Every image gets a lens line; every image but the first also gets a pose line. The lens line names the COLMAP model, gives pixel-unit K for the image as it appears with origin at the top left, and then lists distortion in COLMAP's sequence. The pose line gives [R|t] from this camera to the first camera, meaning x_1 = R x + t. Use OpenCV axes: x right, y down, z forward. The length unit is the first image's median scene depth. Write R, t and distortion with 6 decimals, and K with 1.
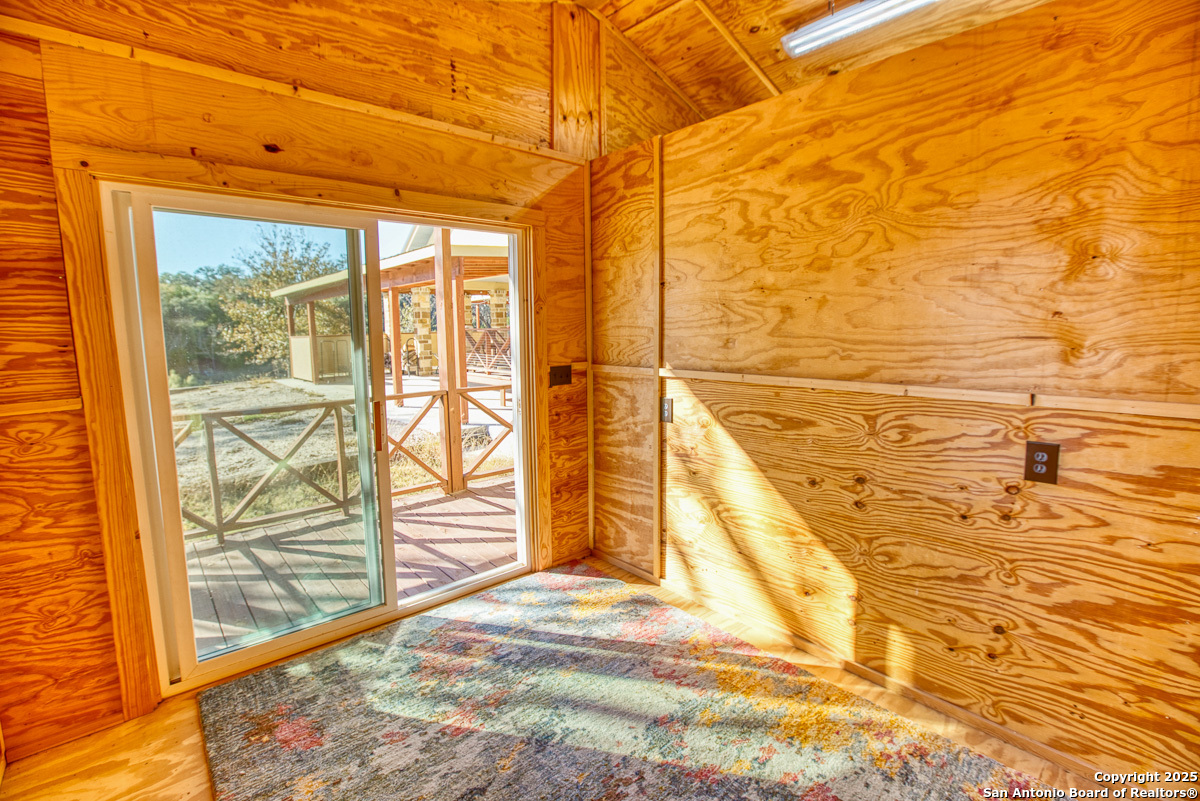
lens RADIAL K [[547.0, 0, 600.3], [0, 547.0, 396.1], [0, 0, 1]] dist [-0.042490, 0.010119]
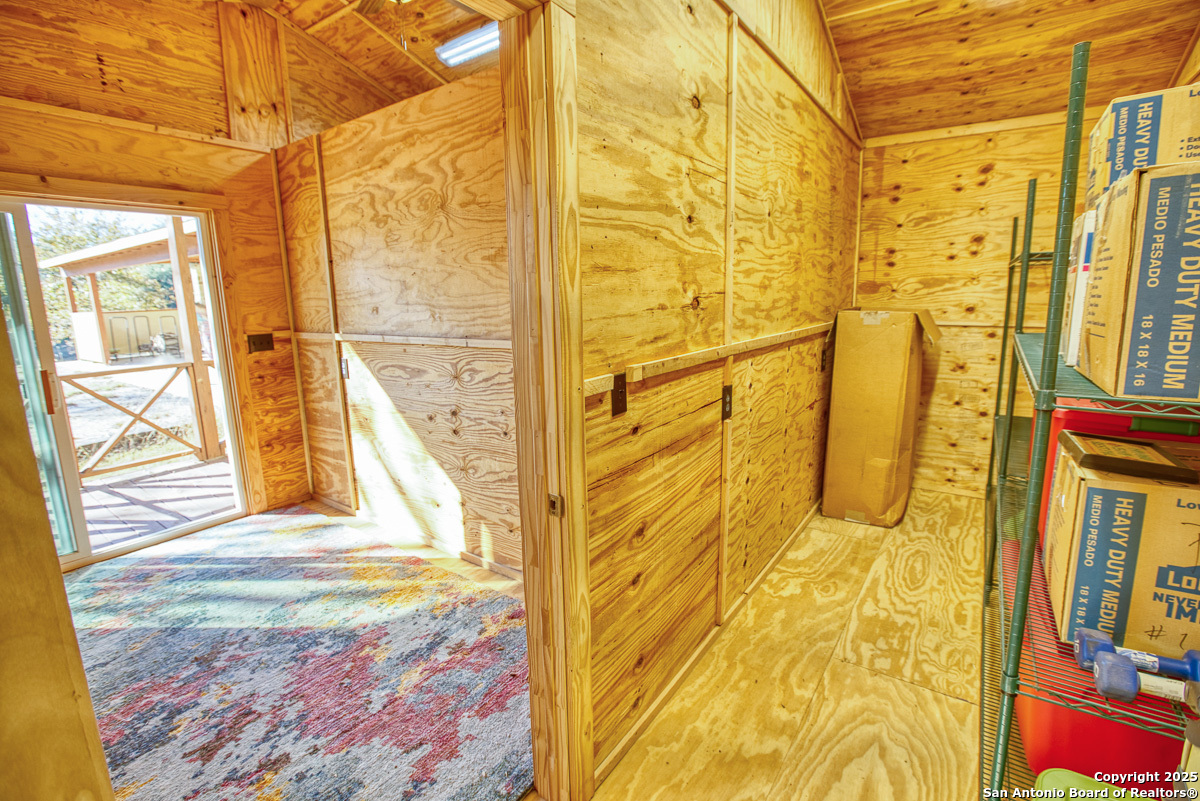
lens RADIAL K [[547.0, 0, 611.4], [0, 547.0, 400.4], [0, 0, 1]] dist [-0.042490, 0.010119]
pose [[0.973619, -0.050383, 0.222546, 0.441560], [0.036431, 0.997130, 0.066363, 0.039475], [-0.225251, -0.056504, 0.972661, -0.294939]]
